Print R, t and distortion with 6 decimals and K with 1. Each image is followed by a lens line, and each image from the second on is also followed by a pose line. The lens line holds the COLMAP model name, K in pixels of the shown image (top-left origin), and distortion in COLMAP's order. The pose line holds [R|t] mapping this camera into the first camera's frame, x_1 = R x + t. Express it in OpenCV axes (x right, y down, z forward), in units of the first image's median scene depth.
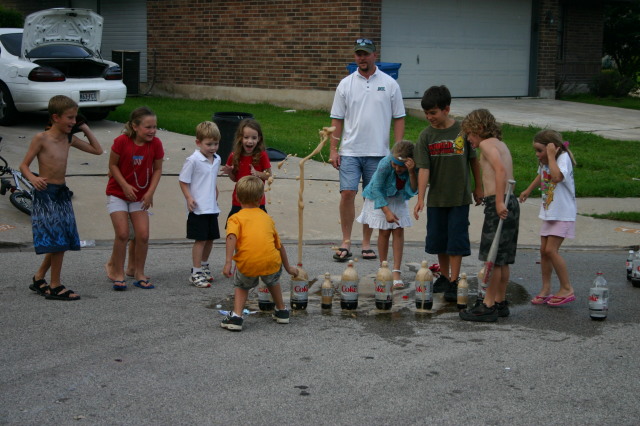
lens RADIAL K [[1249.0, 0, 322.4], [0, 1249.0, 217.1], [0, 0, 1]] dist [0.026370, 0.000000]
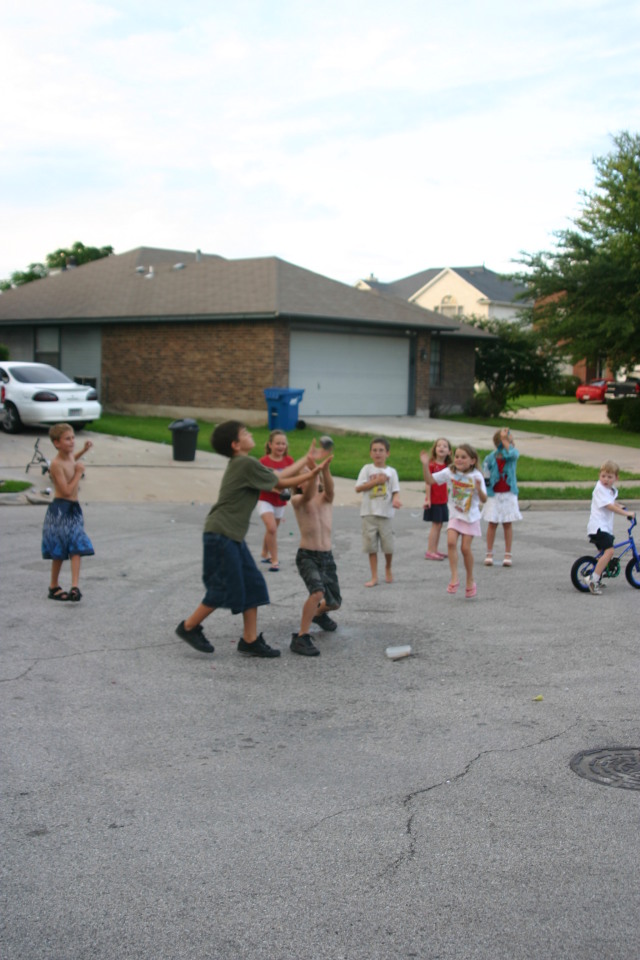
lens RADIAL K [[1802.0, 0, 335.6], [0, 1802.0, 487.0], [0, 0, 1]] dist [-0.097782, 0.000000]
pose [[0.997919, 0.004273, 0.064344, -0.023708], [-0.000471, 0.998259, -0.058980, 0.083201], [-0.064484, 0.058827, 0.996183, -0.805612]]
